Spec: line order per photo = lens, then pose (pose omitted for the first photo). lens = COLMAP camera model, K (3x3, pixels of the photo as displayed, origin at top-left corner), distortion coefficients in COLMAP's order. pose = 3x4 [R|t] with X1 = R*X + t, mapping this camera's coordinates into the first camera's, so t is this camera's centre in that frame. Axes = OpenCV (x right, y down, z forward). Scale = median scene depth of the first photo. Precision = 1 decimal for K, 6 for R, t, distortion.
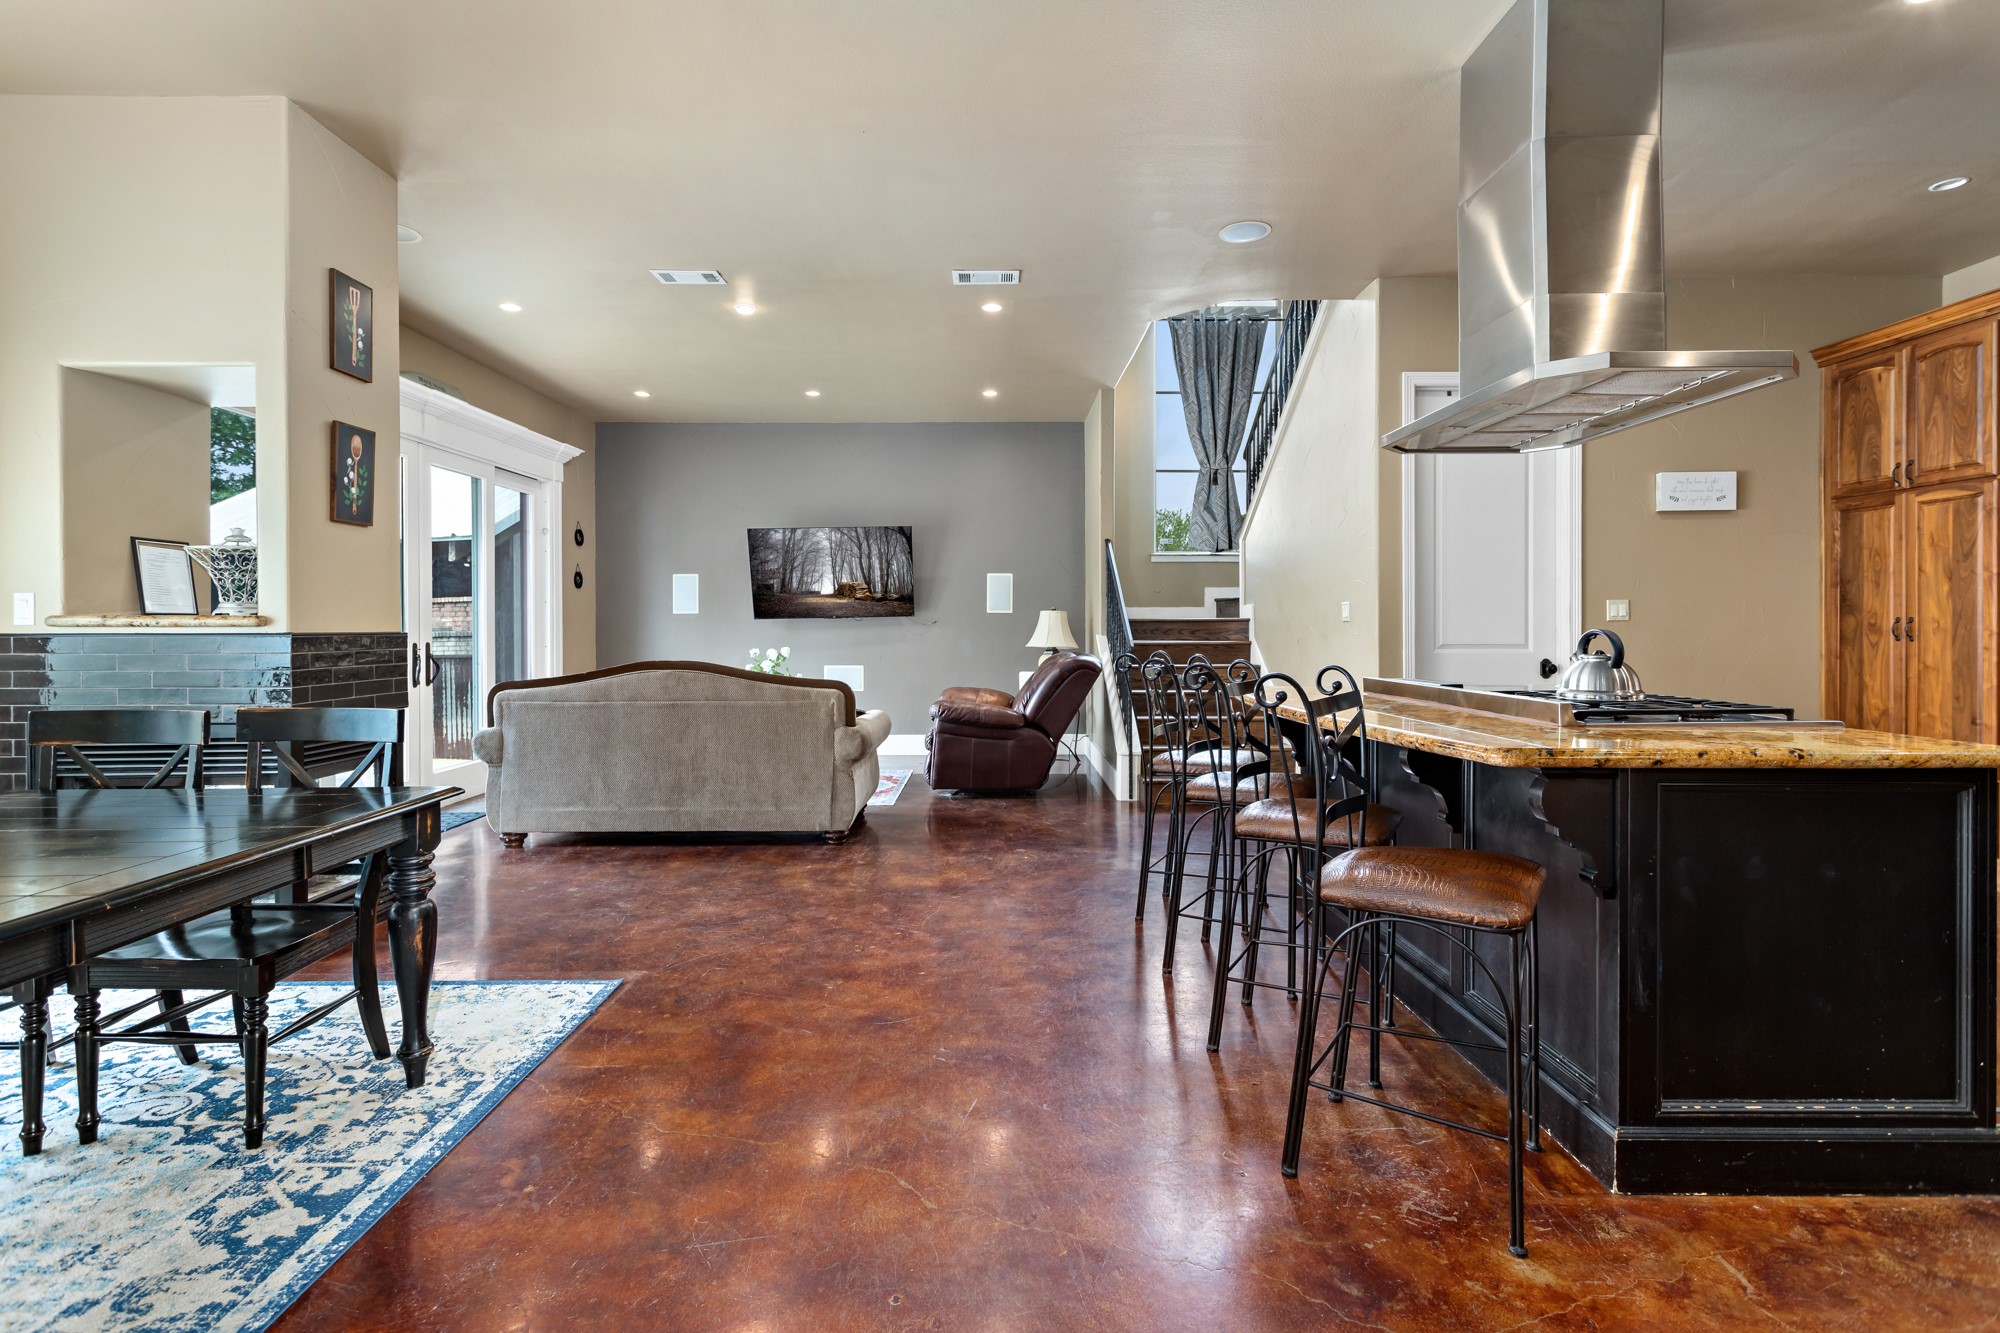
lens RADIAL K [[953.7, 0, 1003.4], [0, 953.7, 634.0], [0, 0, 1]] dist [0.000970, -0.000153]
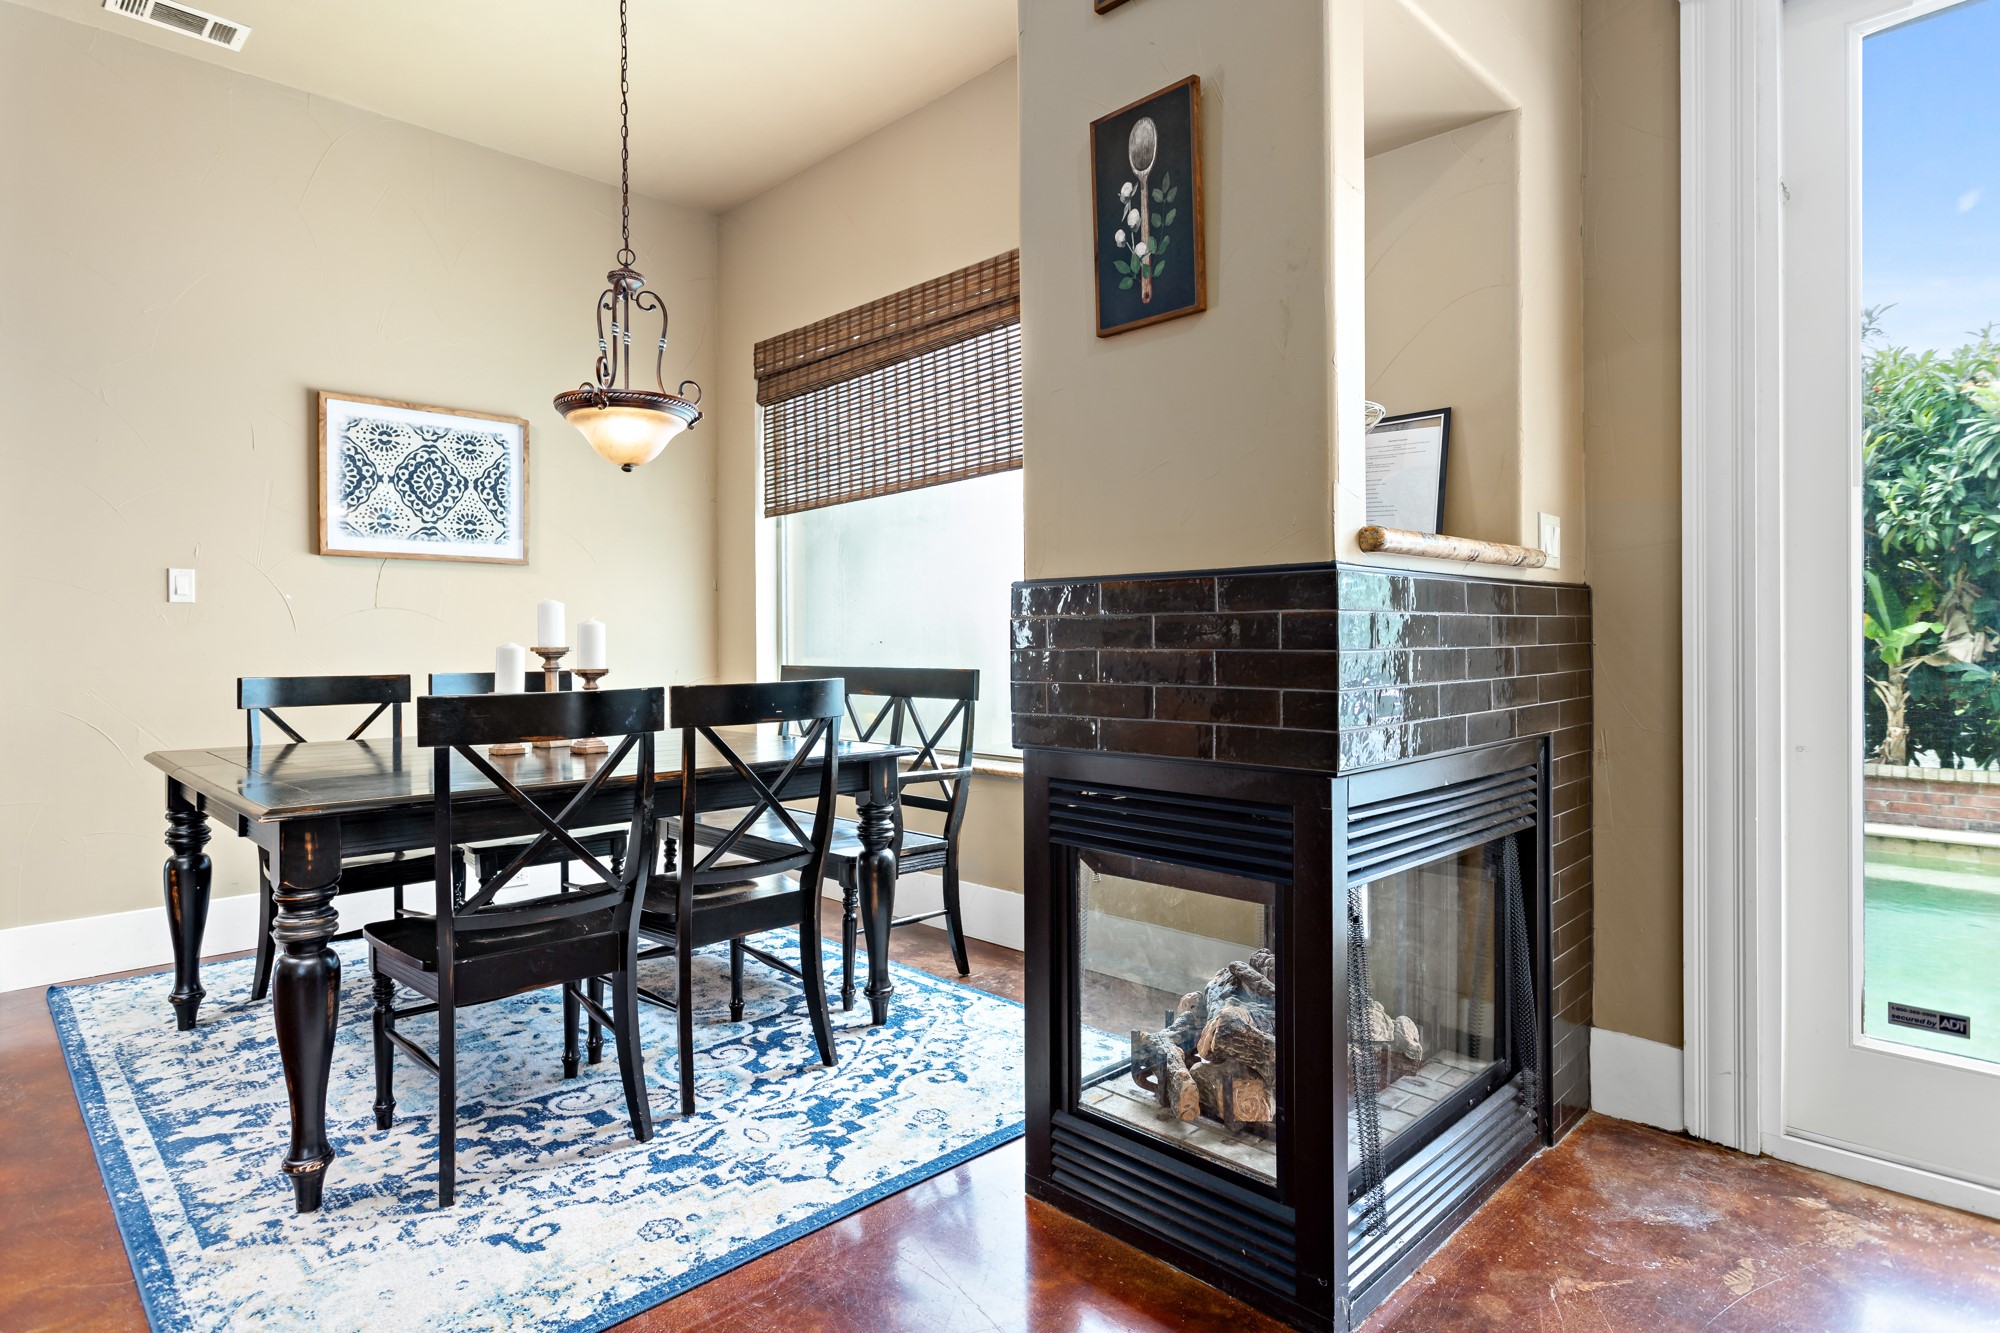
lens RADIAL K [[1081.4, 0, 1000.0], [0, 1081.4, 632.8], [0, 0, 1]] dist [-0.000388, 0.001307]
pose [[-0.715394, 0.005115, -0.698702, -0.182516], [0.000235, 0.999975, 0.007079, 0.014928], [0.698721, 0.004900, -0.715378, 0.842508]]
